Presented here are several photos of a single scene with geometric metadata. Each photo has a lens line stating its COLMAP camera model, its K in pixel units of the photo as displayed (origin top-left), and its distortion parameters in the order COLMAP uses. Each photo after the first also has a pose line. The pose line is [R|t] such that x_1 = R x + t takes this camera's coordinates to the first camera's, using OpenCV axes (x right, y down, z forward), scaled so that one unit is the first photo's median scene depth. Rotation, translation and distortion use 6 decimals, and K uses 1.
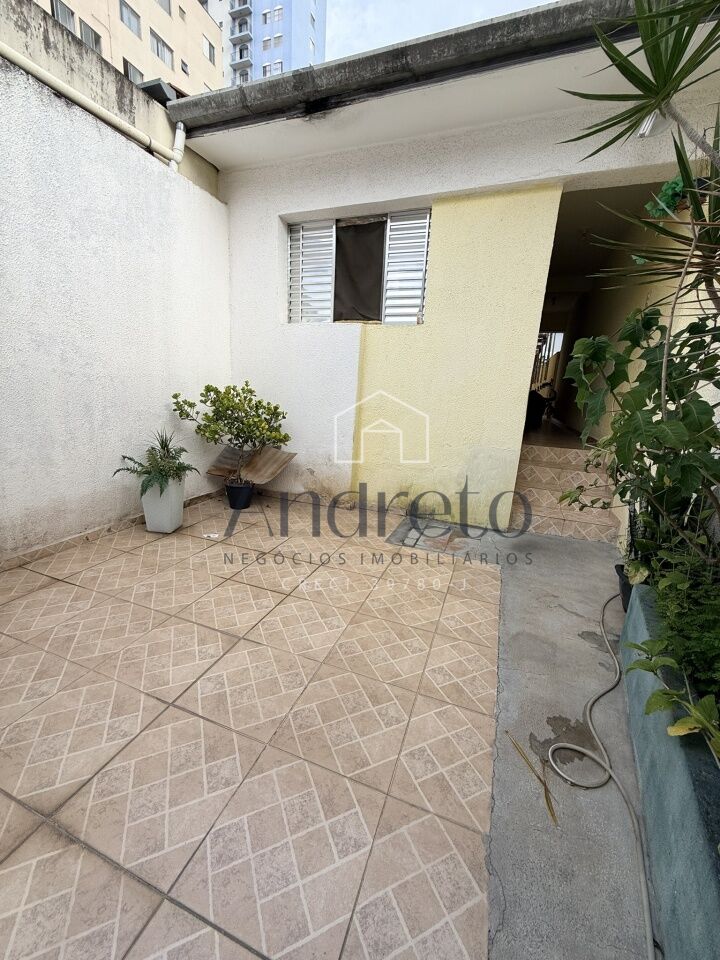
lens RADIAL K [[383.6, 0, 361.0], [0, 383.6, 478.8], [0, 0, 1]] dist [-0.001168, -0.000102]
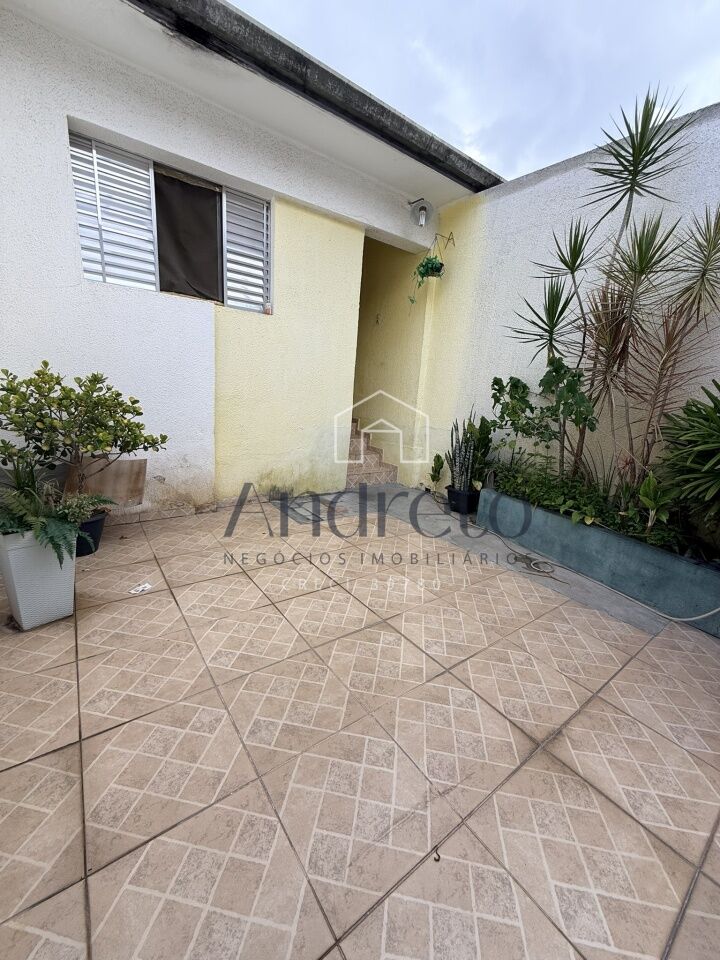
lens RADIAL K [[383.6, 0, 360.6], [0, 383.6, 478.3], [0, 0, 1]] dist [-0.001168, -0.000102]
pose [[0.541690, -0.205770, 0.815003, -0.833829], [0.158254, 0.977201, 0.141539, -0.101942], [-0.825547, 0.052308, 0.561904, 0.308627]]
